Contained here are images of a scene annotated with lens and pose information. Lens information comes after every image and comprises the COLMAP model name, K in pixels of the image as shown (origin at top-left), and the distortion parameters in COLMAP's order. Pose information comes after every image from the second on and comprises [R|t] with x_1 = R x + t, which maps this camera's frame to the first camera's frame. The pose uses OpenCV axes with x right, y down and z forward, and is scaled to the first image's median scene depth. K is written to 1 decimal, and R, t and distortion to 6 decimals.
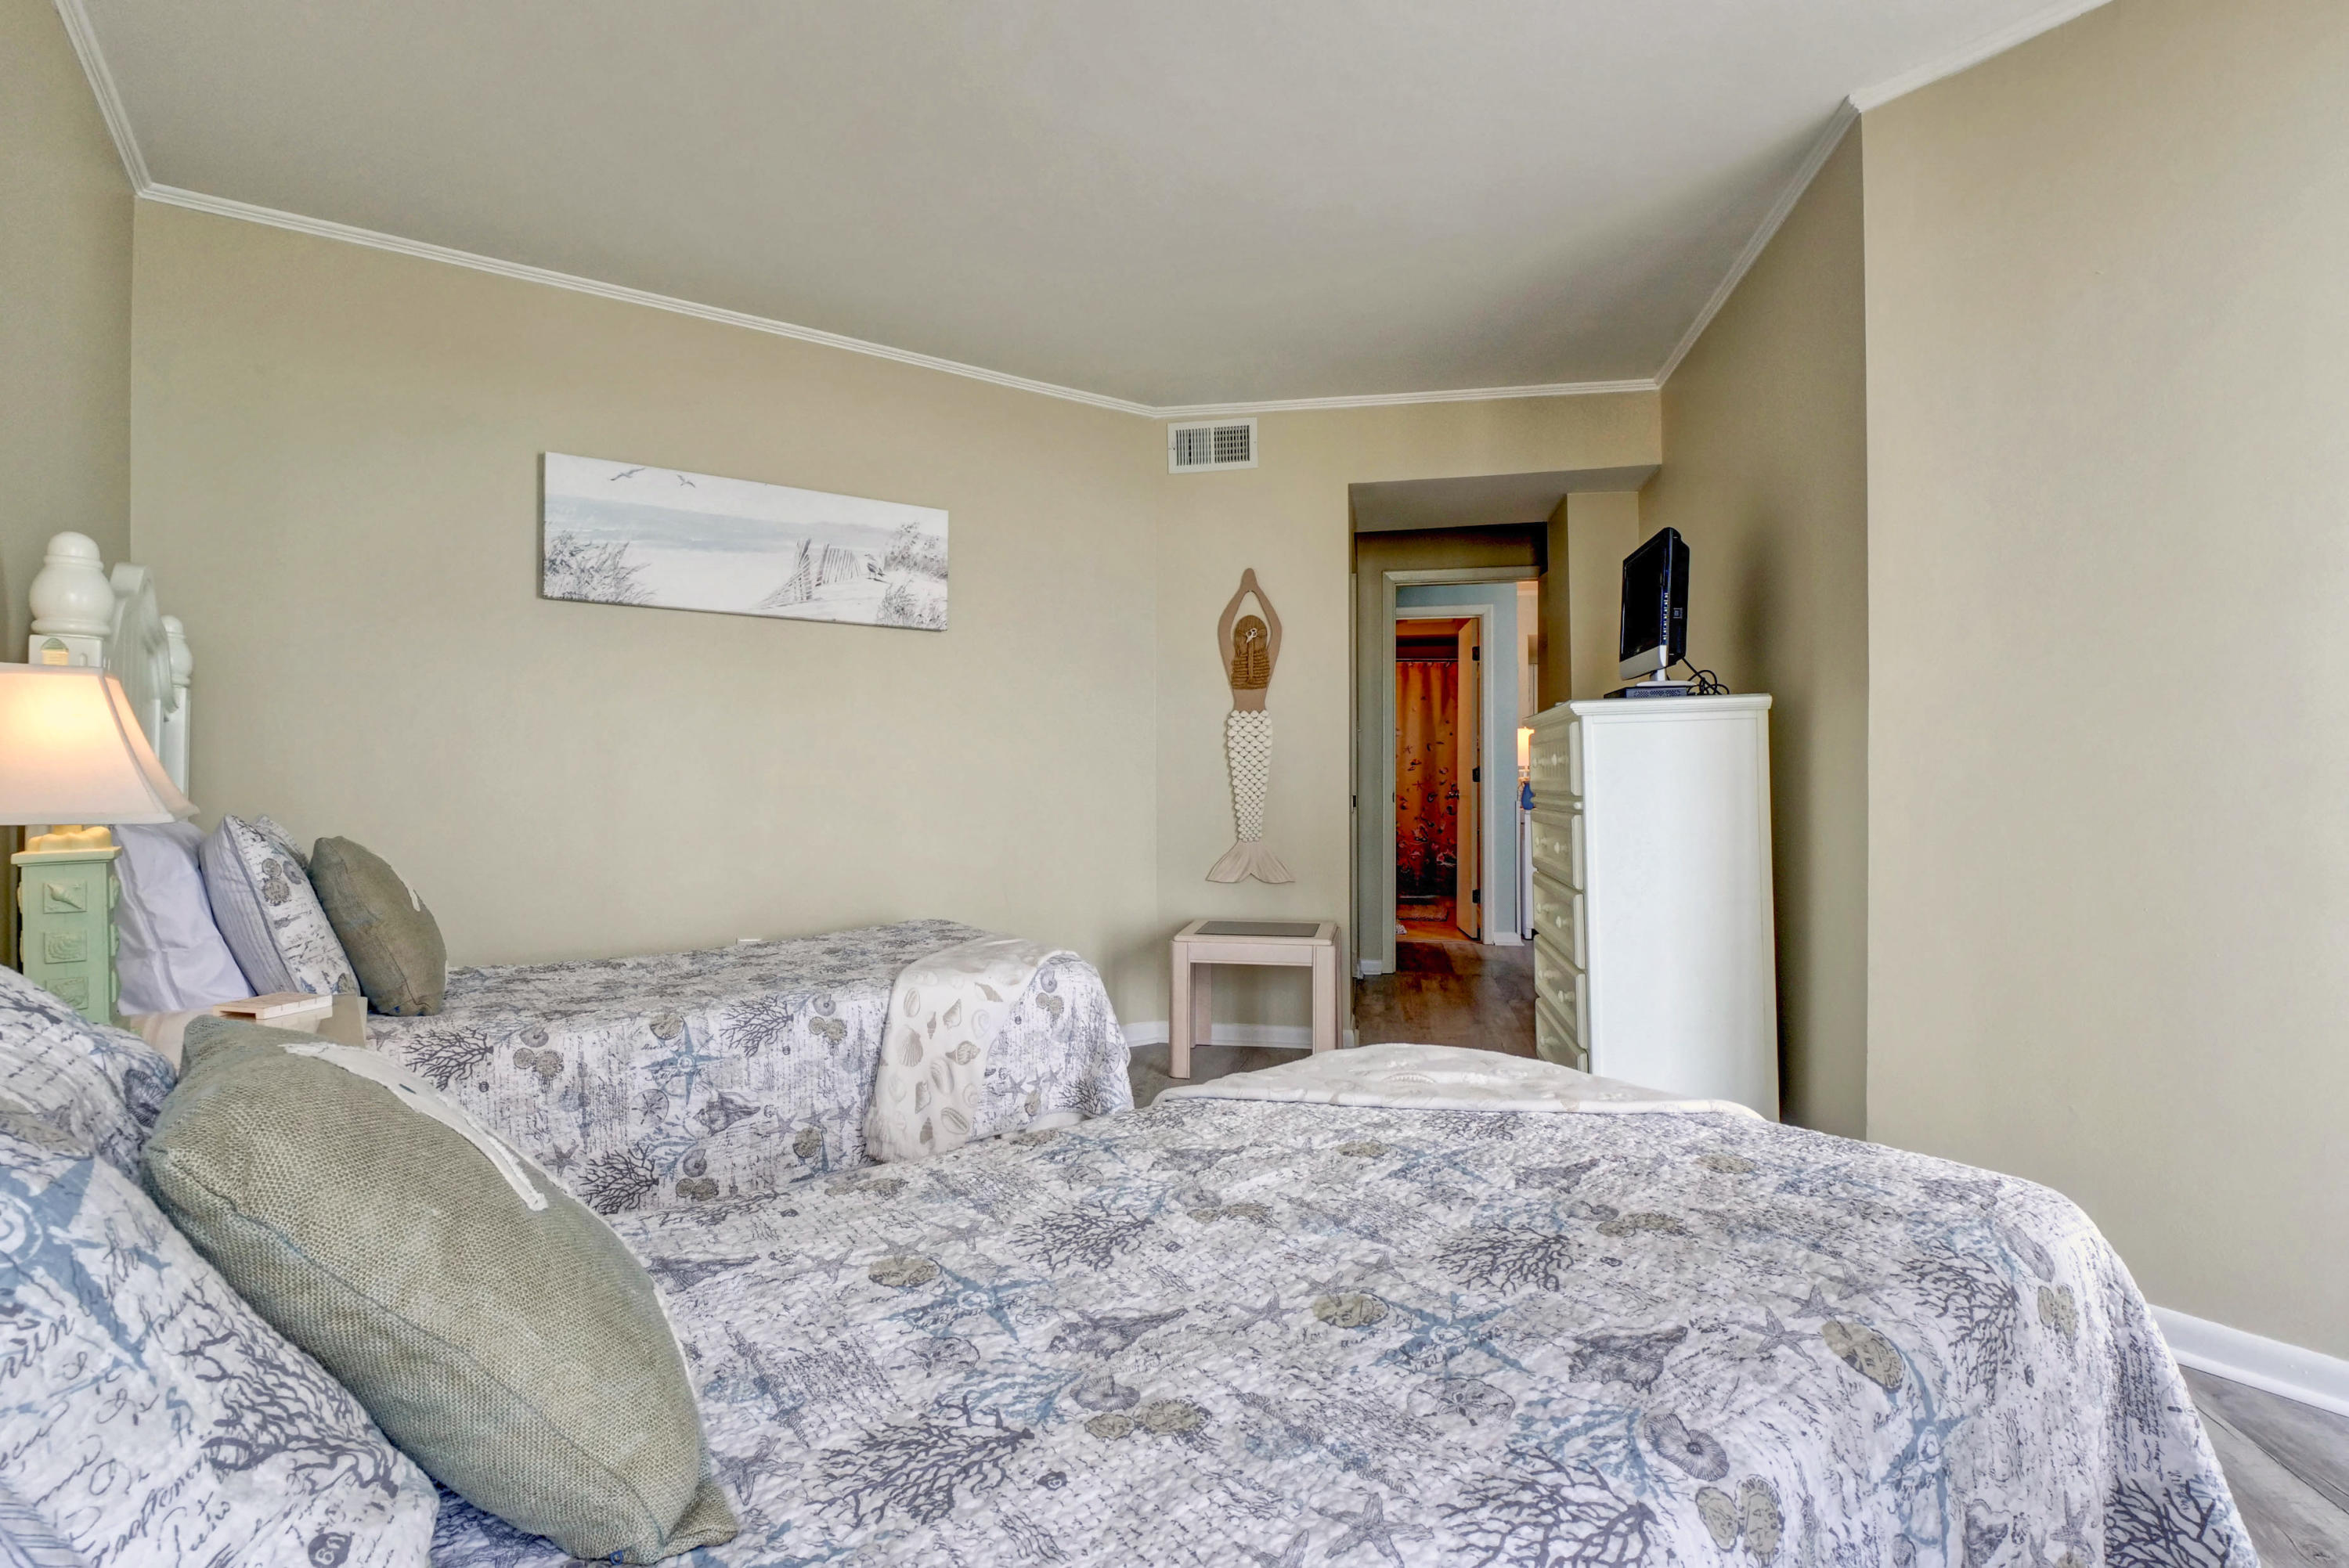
lens RADIAL K [[1116.7, 0, 1121.4], [0, 1116.7, 785.4], [0, 0, 1]] dist [0.001744, -0.000180]
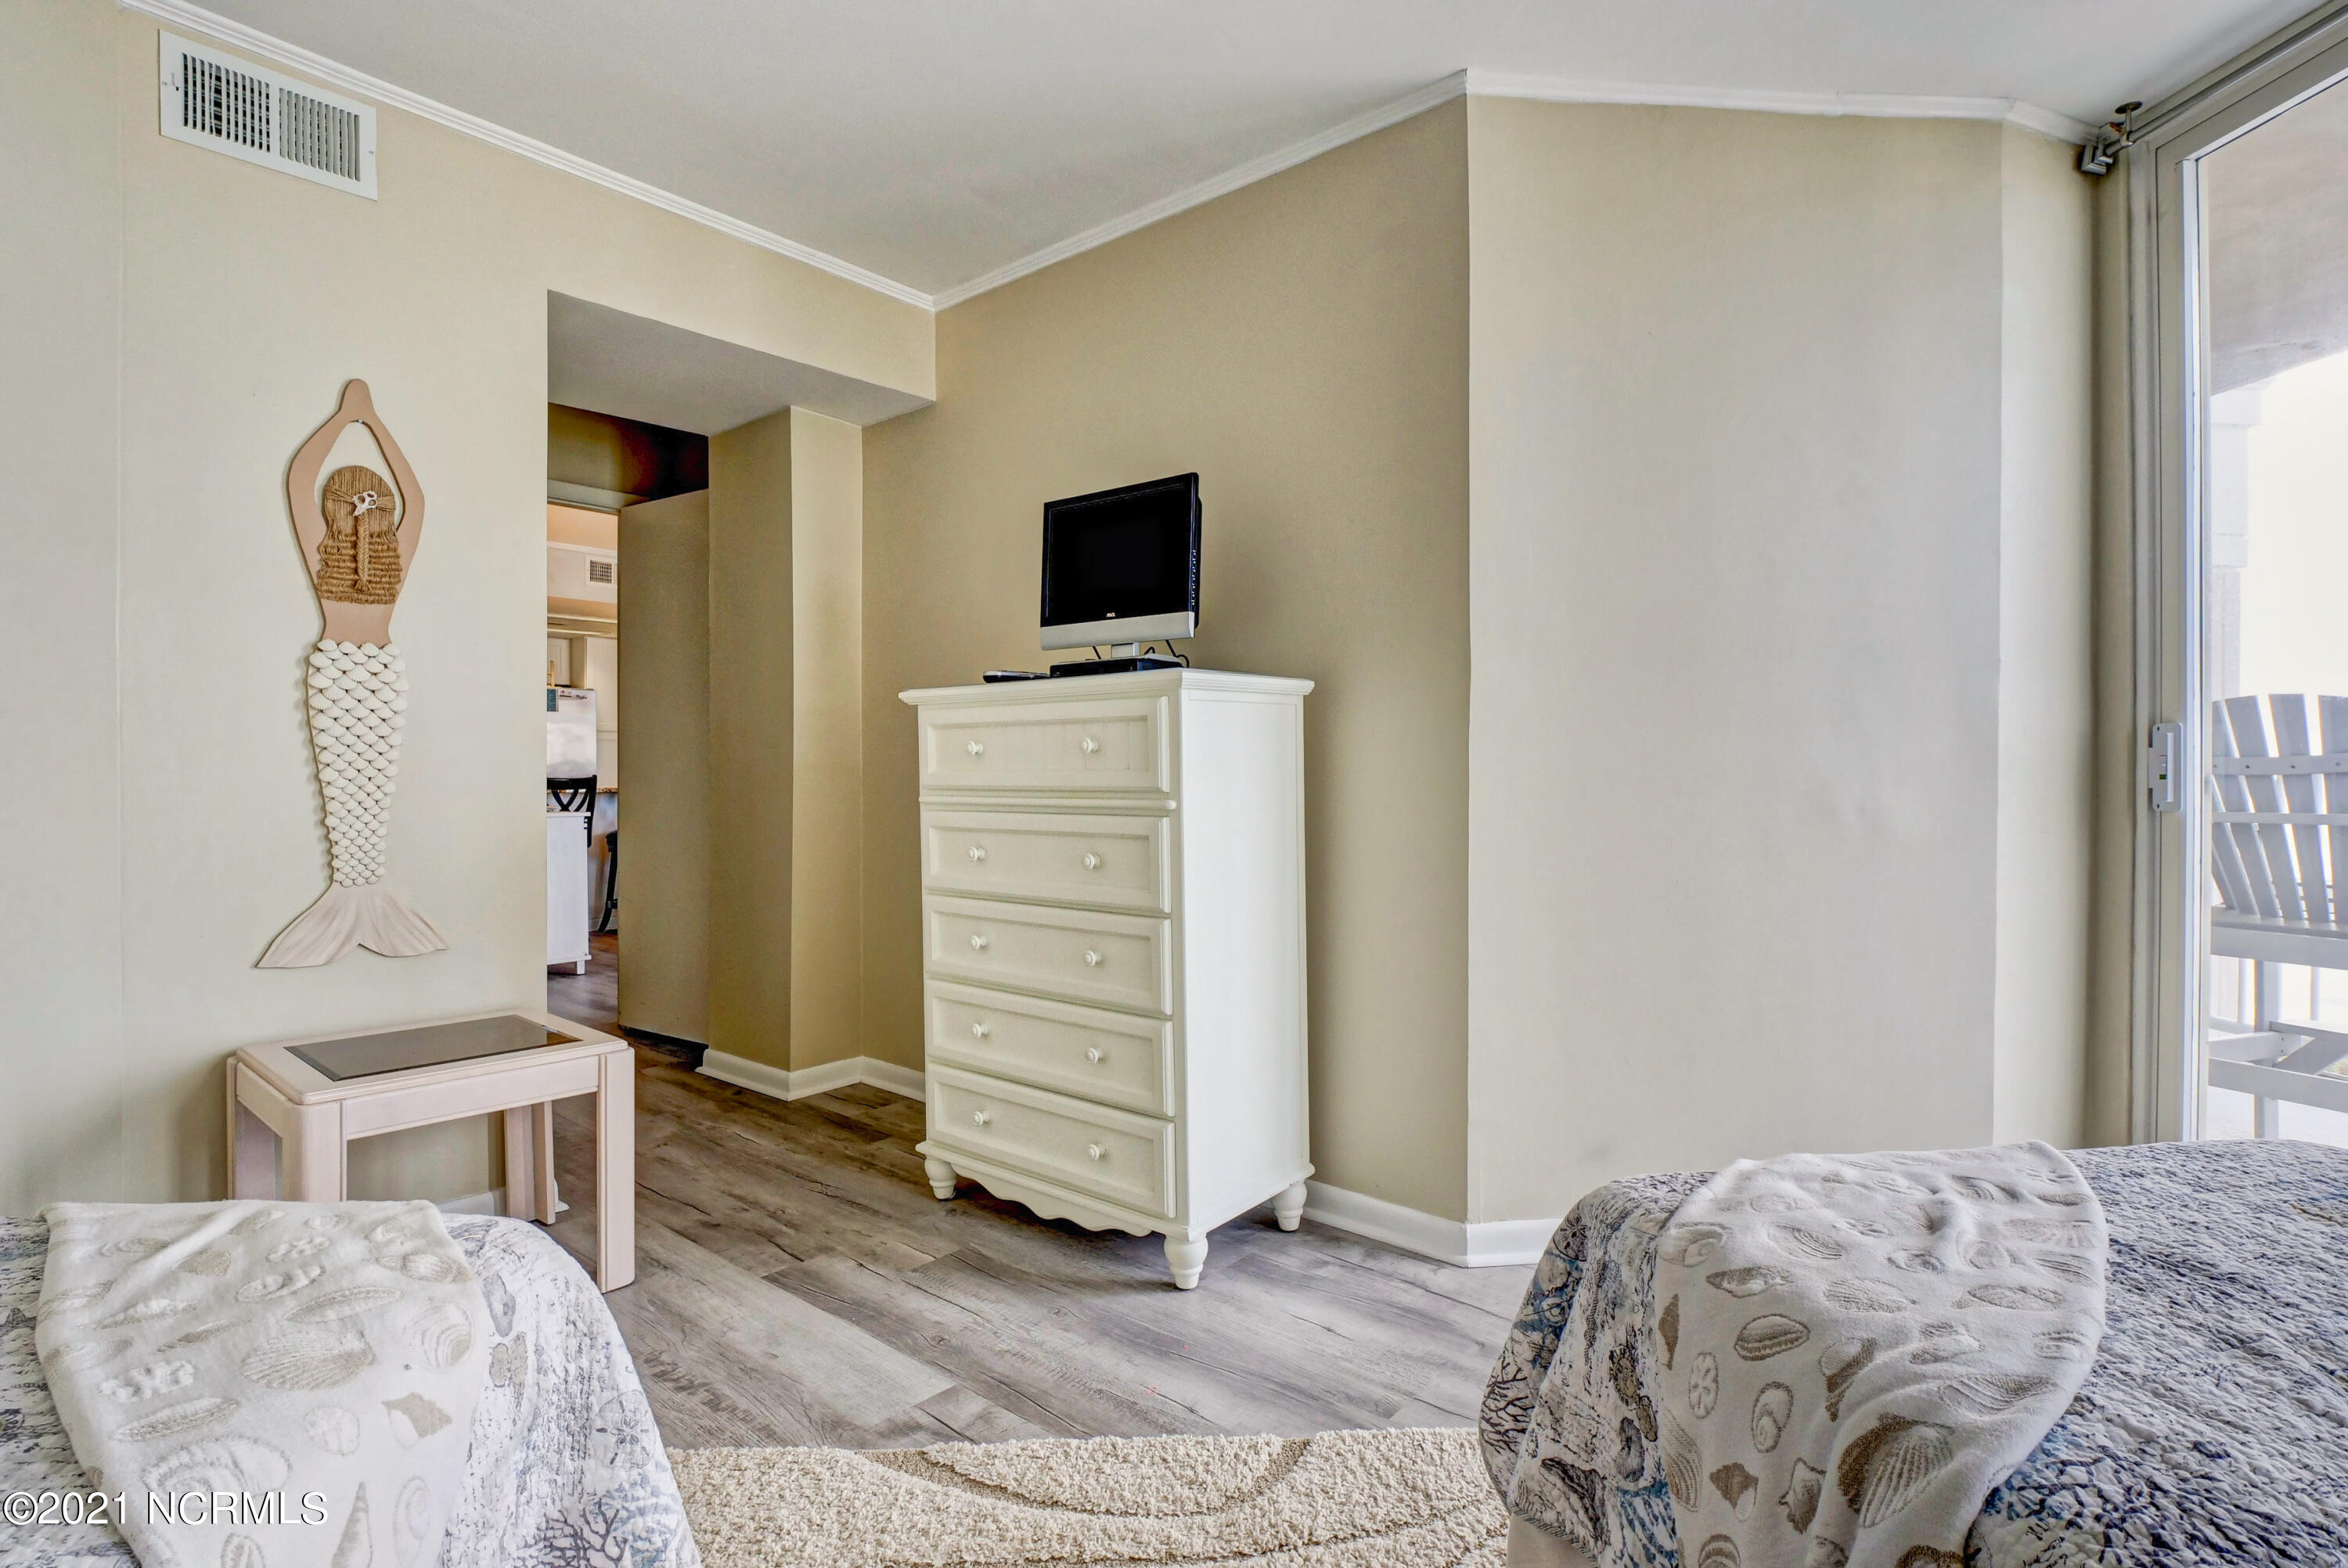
lens RADIAL K [[1160.0, 0, 1174.0], [0, 1160.0, 784.0], [0, 0, 1]] dist [-0.018324, -0.000445]
pose [[0.476955, -0.001608, 0.878926, -0.188968], [0.002466, 0.999997, 0.000491, 0.002105], [-0.878924, 0.001933, 0.476957, 0.401342]]
